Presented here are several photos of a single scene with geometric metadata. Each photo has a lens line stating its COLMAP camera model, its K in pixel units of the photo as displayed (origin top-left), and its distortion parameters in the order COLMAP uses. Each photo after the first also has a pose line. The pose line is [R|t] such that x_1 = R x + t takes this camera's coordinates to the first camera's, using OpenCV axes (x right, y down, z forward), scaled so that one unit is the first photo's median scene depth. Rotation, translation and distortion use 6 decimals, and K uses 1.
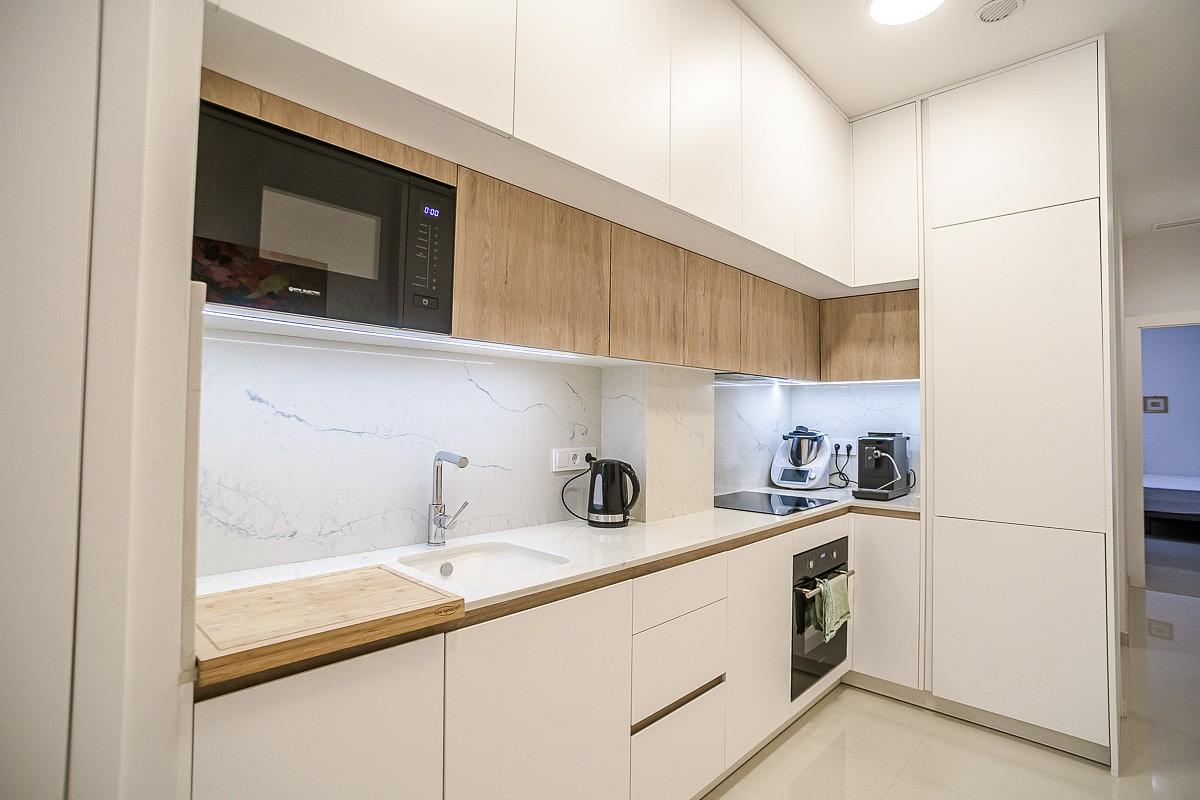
lens RADIAL K [[584.7, 0, 600.0], [0, 584.7, 400.0], [0, 0, 1]] dist [-0.091663, 0.055227]
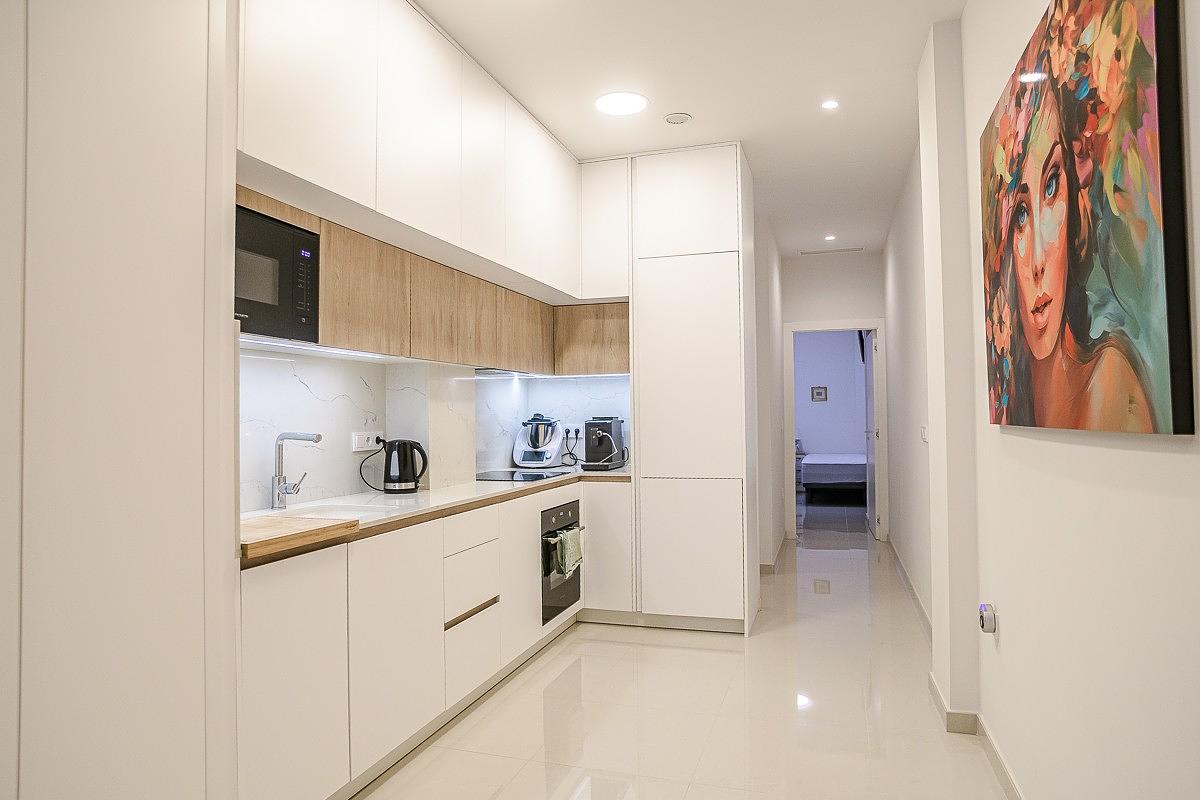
lens RADIAL K [[737.4, 0, 600.0], [0, 737.4, 400.0], [0, 0, 1]] dist [-0.000621, -0.000083]
pose [[0.899212, -0.011675, 0.437357, -0.248924], [0.007821, 0.999913, 0.010613, 0.004384], [-0.437443, -0.006123, 0.899225, -0.508321]]
